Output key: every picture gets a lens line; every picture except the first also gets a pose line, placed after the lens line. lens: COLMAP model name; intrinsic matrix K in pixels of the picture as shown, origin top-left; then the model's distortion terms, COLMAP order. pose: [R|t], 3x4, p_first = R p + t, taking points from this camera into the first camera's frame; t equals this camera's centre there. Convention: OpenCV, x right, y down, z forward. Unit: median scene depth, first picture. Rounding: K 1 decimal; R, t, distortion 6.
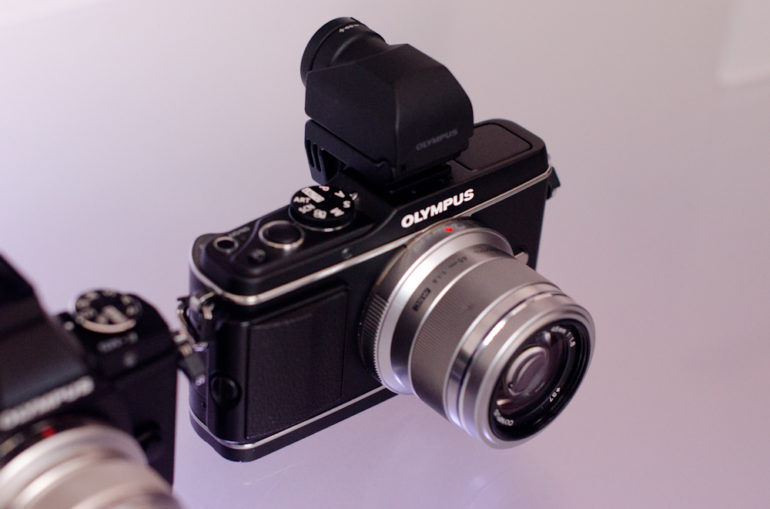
lens RADIAL K [[1683.0, 0, 385.0], [0, 1683.0, 254.5], [0, 0, 1]] dist [-0.084412, -0.111689]
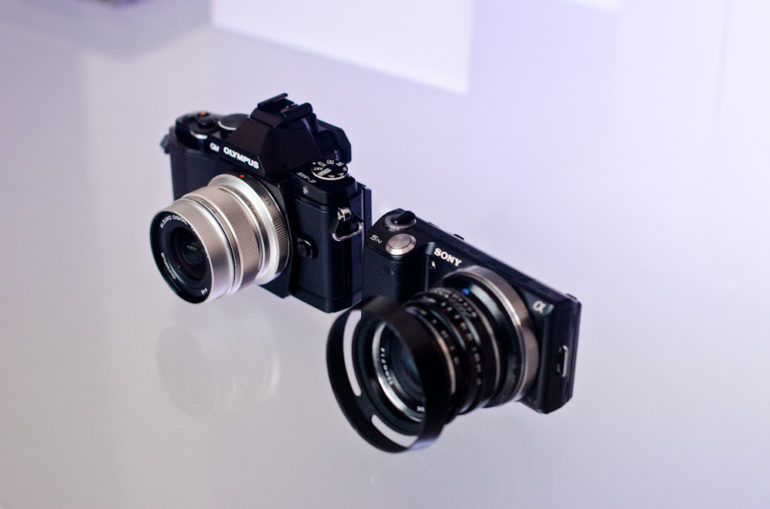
lens RADIAL K [[1683.0, 0, 385.0], [0, 1683.0, 254.5], [0, 0, 1]] dist [-0.084412, -0.111689]
pose [[0.044613, 0.402788, -0.914205, 1.405884], [-0.581853, 0.754355, 0.303966, -0.444256], [0.812070, 0.518372, 0.268017, 0.553526]]
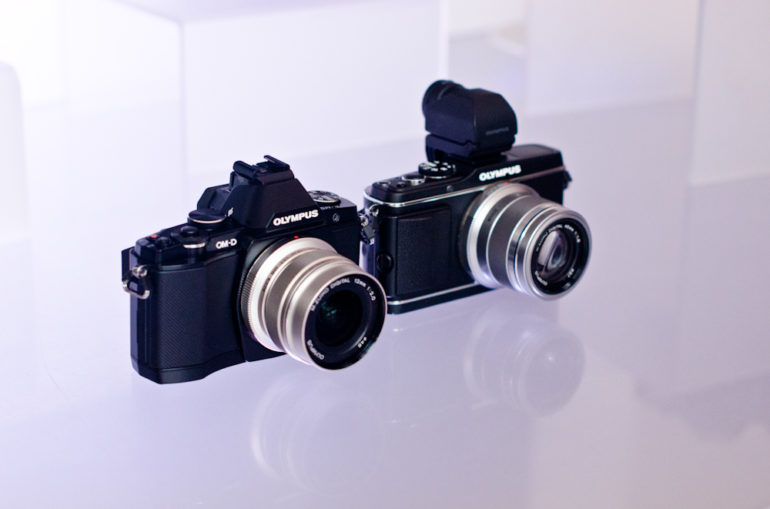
lens RADIAL K [[1683.0, 0, 385.0], [0, 1683.0, 254.5], [0, 0, 1]] dist [-0.084412, -0.111689]
pose [[0.997172, -0.038558, -0.064508, 0.022086], [0.019492, 0.961674, -0.273502, 0.561427], [0.072582, 0.271471, 0.959706, -0.727255]]
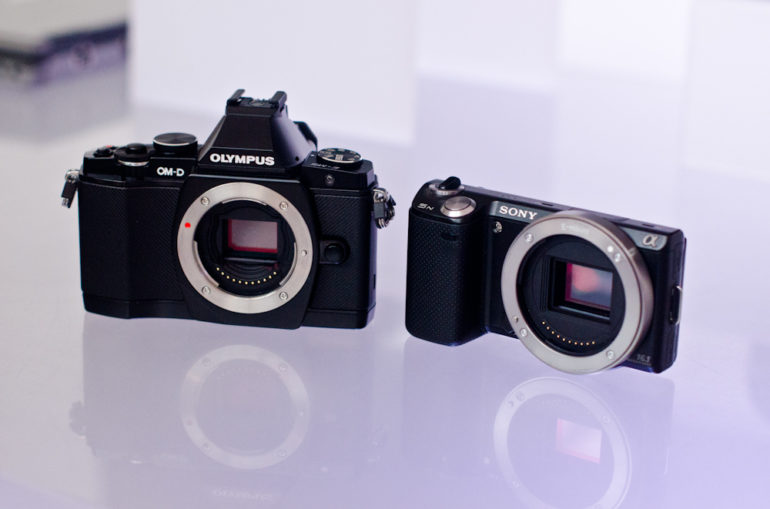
lens RADIAL K [[1683.0, 0, 385.0], [0, 1683.0, 254.5], [0, 0, 1]] dist [-0.084412, -0.111689]
pose [[0.656979, 0.161853, -0.736330, 0.932835], [-0.415635, 0.892608, -0.174639, 0.336214], [0.628988, 0.420779, 0.653696, 0.042702]]
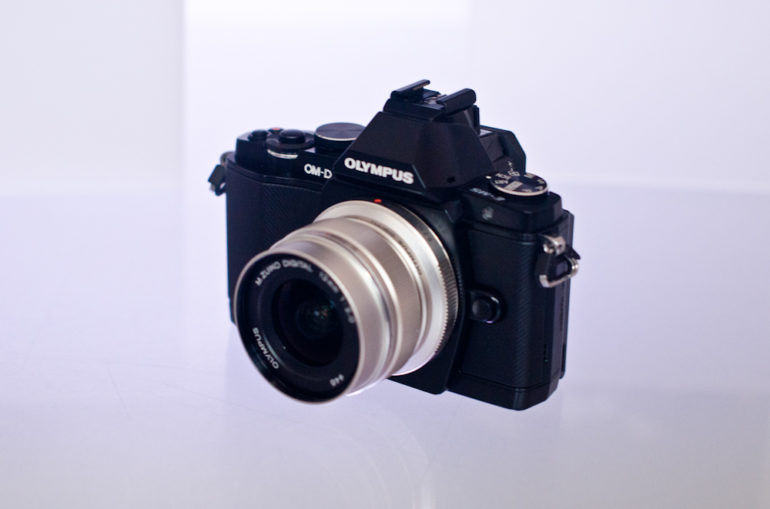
lens RADIAL K [[1683.0, 0, 385.0], [0, 1683.0, 254.5], [0, 0, 1]] dist [-0.084412, -0.111689]
pose [[0.223067, 0.267709, -0.937322, 0.851035], [-0.578041, 0.810581, 0.093946, 0.015404], [0.784926, 0.520855, 0.335561, 0.507036]]
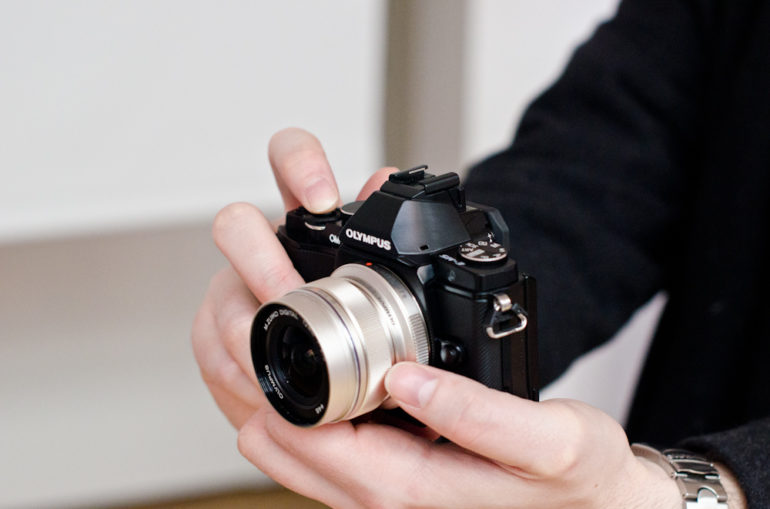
lens RADIAL K [[1683.0, 0, 385.0], [0, 1683.0, 254.5], [0, 0, 1]] dist [-0.084412, -0.111689]
pose [[-0.018879, 0.216873, -0.976017, 1.107908], [-0.560674, 0.805959, 0.189931, -0.170751], [0.827821, 0.550813, 0.106380, 0.714286]]
